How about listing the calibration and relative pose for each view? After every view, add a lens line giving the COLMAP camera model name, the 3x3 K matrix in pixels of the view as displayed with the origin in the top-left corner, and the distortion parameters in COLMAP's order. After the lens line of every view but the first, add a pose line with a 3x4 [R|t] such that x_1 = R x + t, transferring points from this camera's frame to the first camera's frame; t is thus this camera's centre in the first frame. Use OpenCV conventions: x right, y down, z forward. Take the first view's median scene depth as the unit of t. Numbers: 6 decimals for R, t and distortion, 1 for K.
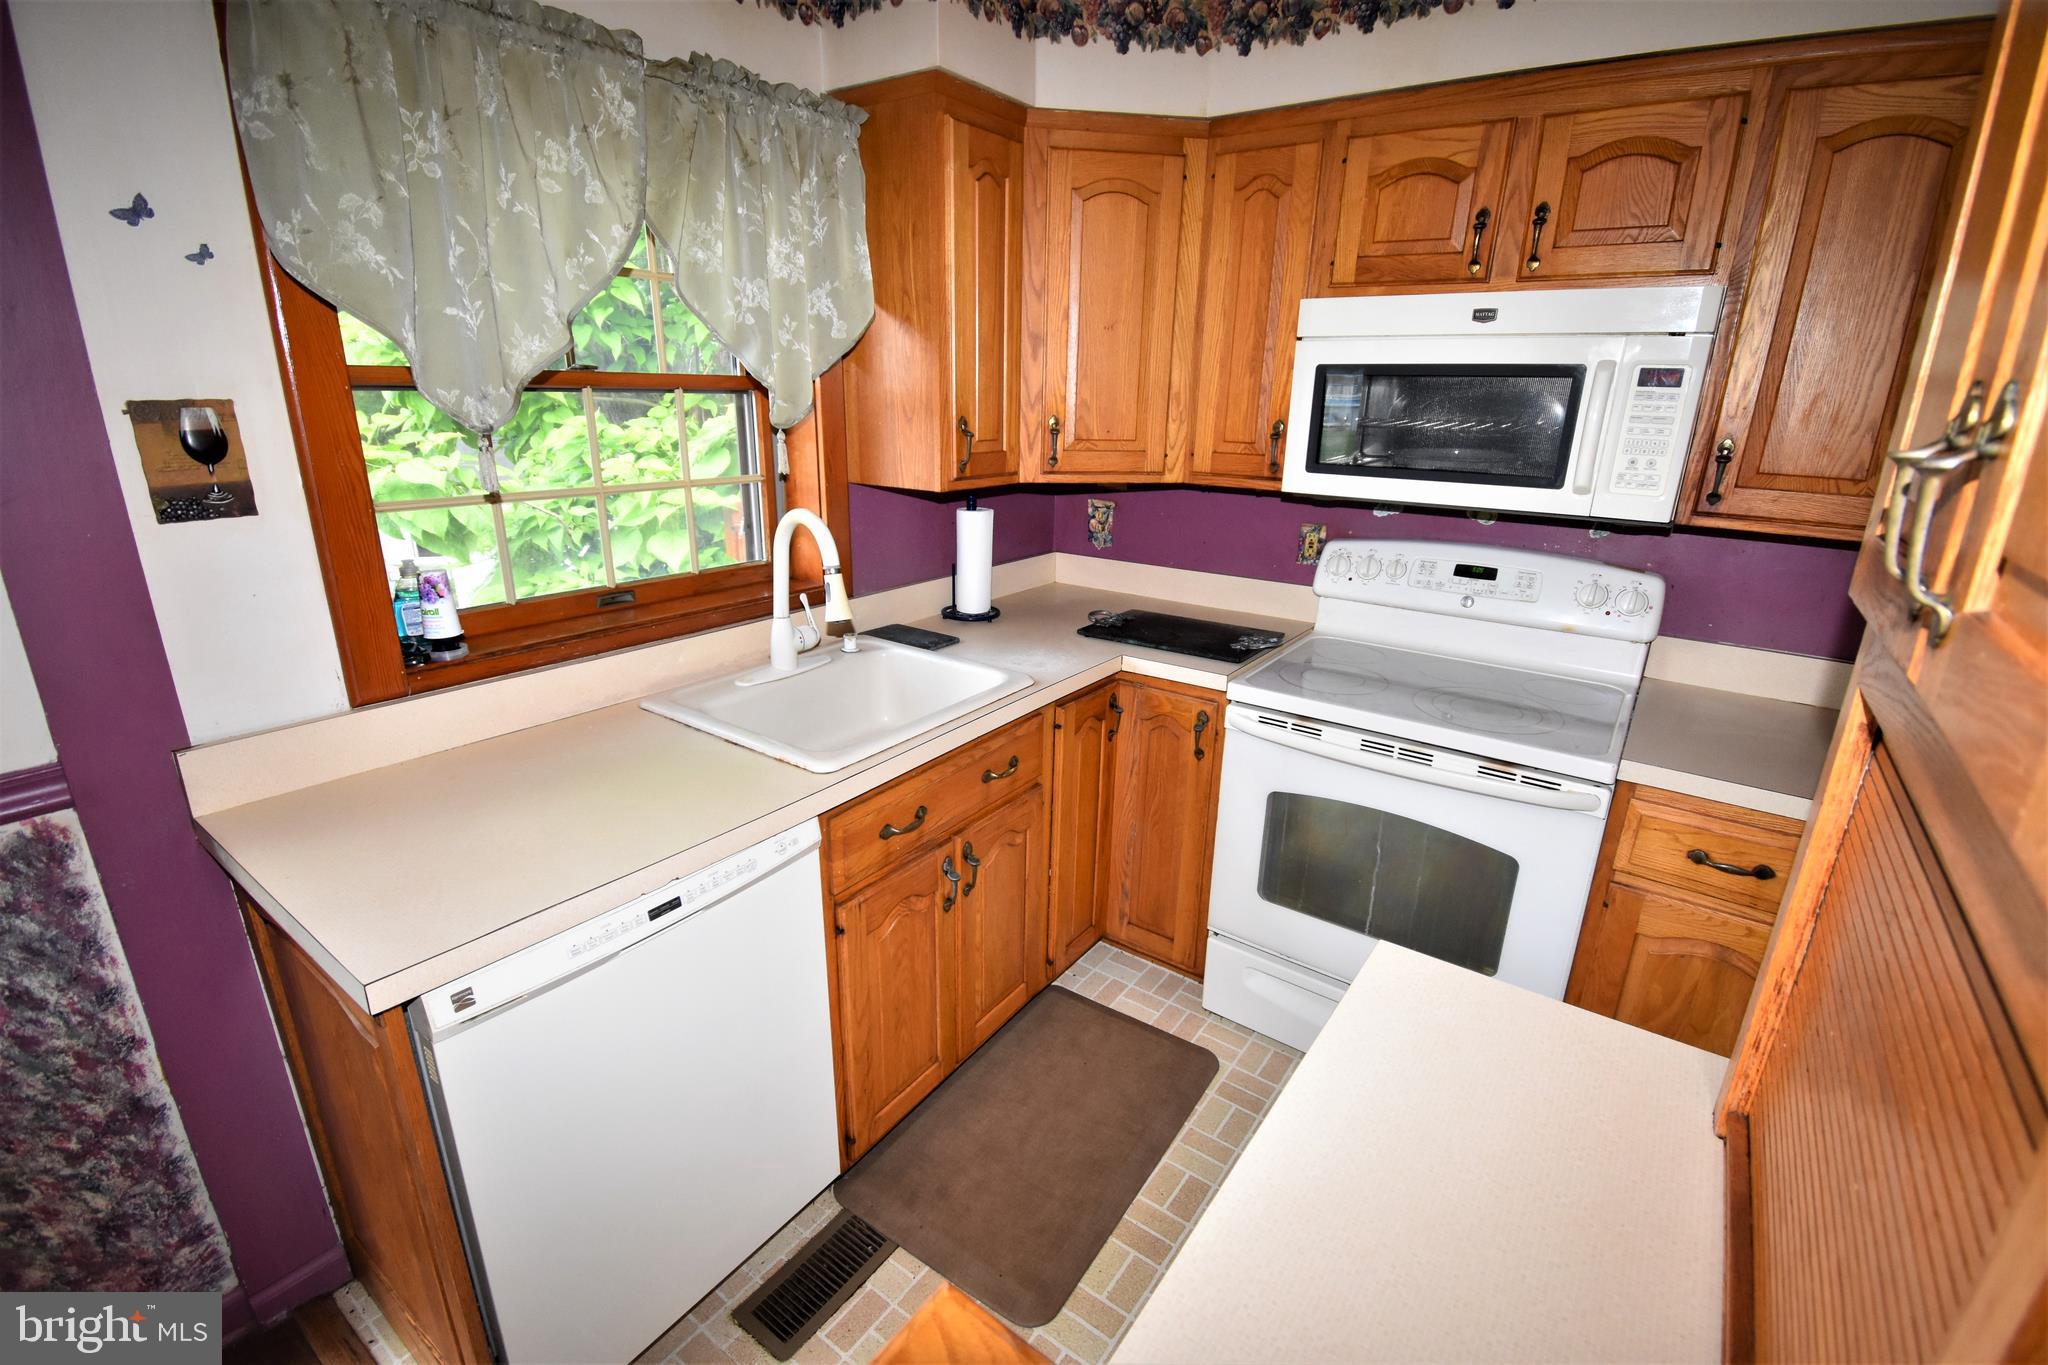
lens RADIAL K [[909.4, 0, 1018.4], [0, 909.4, 681.8], [0, 0, 1]] dist [-0.009813, -0.004091]
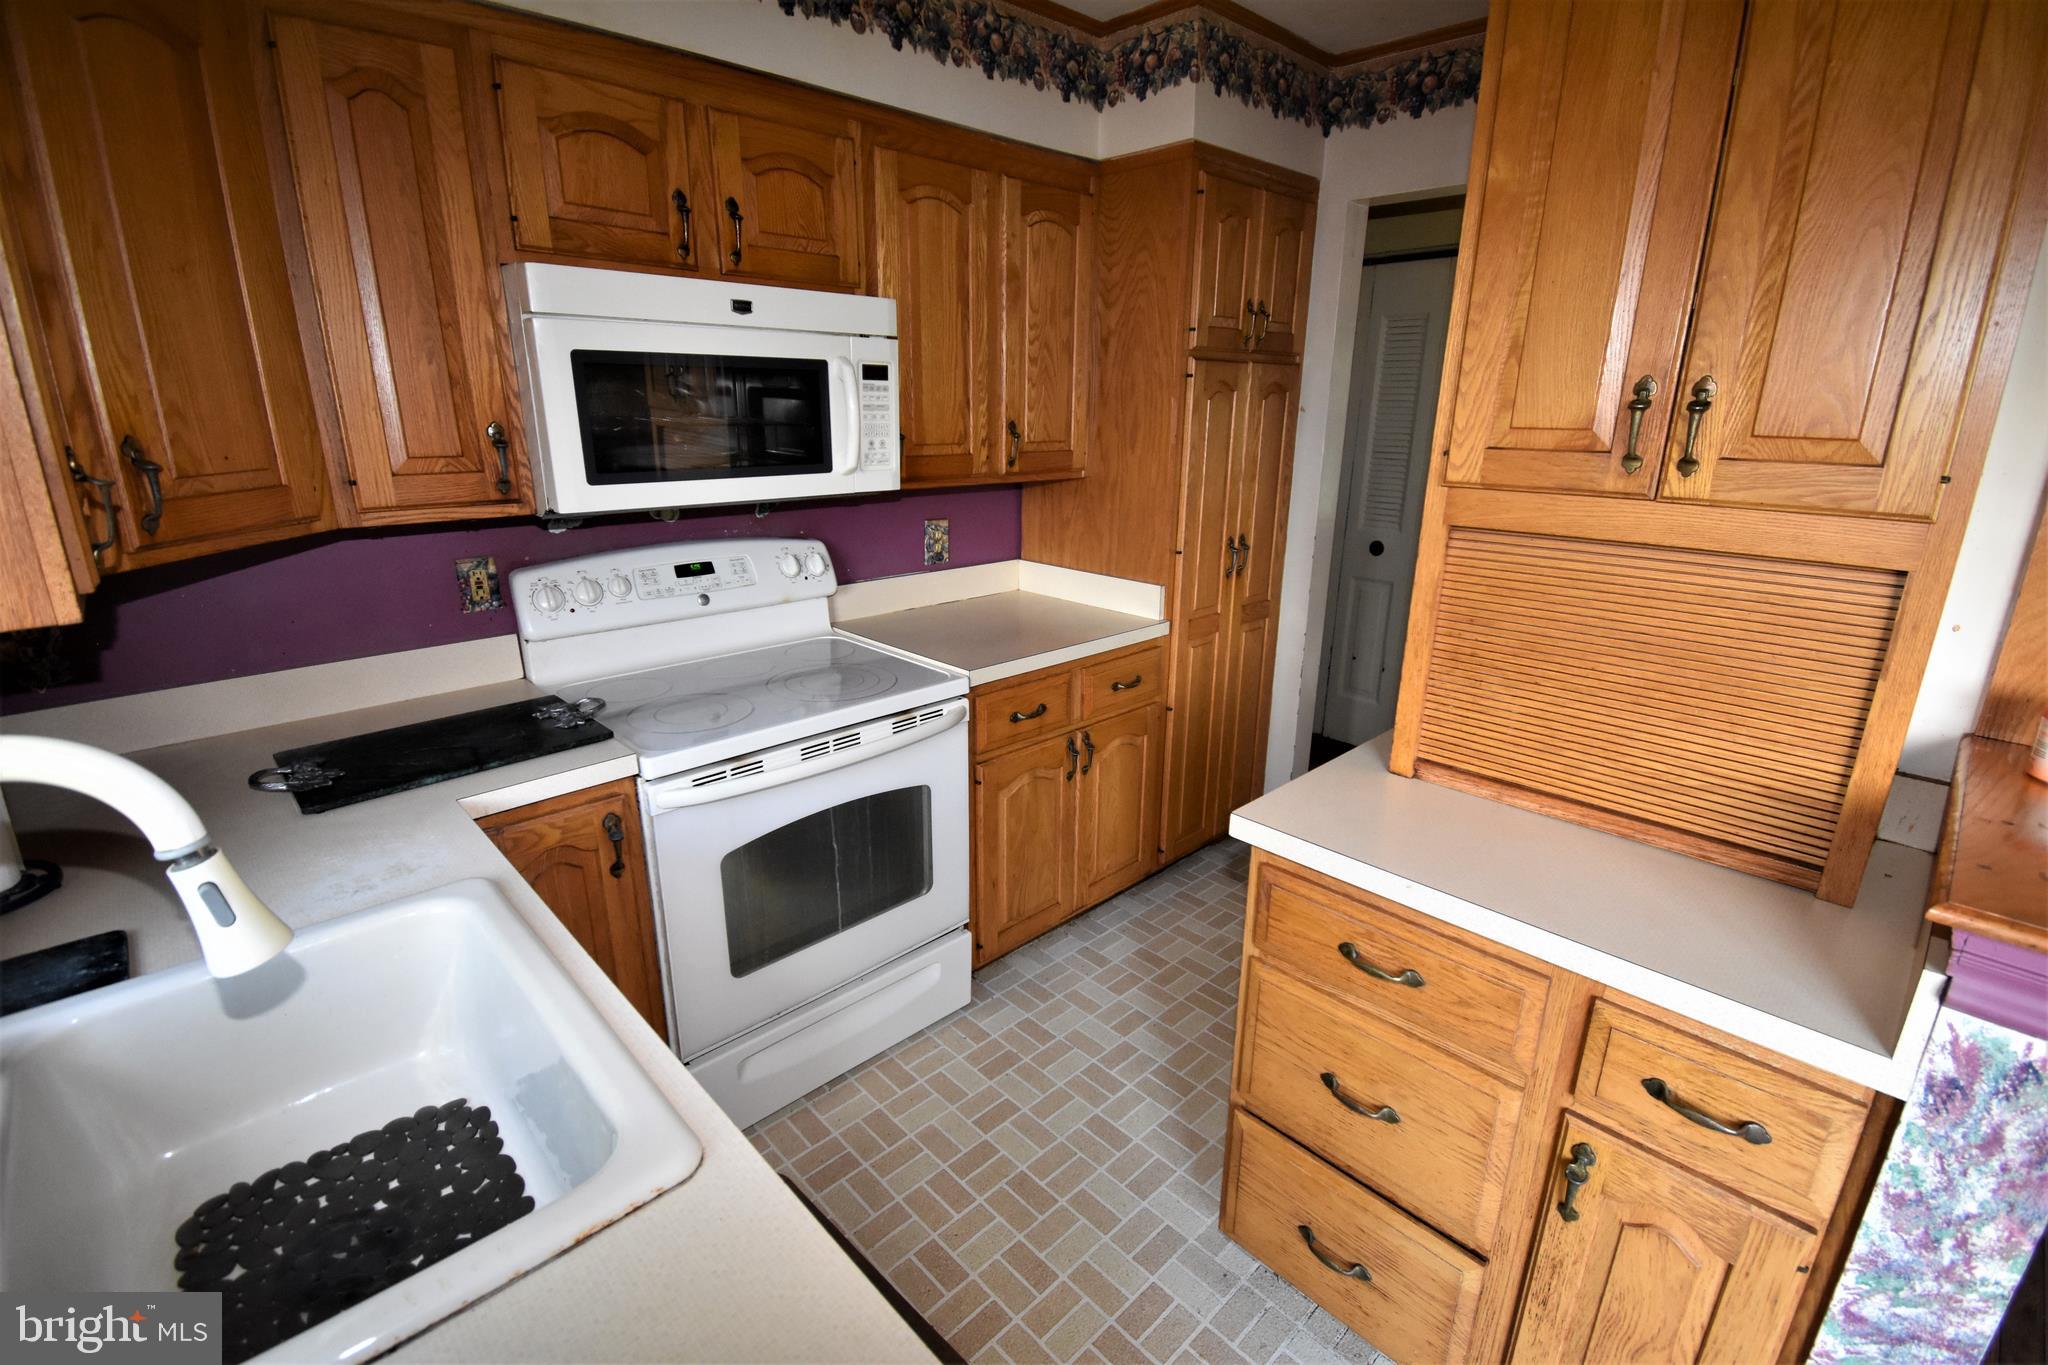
lens RADIAL K [[909.4, 0, 1020.3], [0, 909.4, 674.9], [0, 0, 1]] dist [-0.009813, -0.004091]
pose [[0.153140, -0.292672, 0.943870, -0.442586], [0.297805, 0.924401, 0.238317, -0.160451], [-0.942263, 0.244594, 0.228722, 0.525798]]
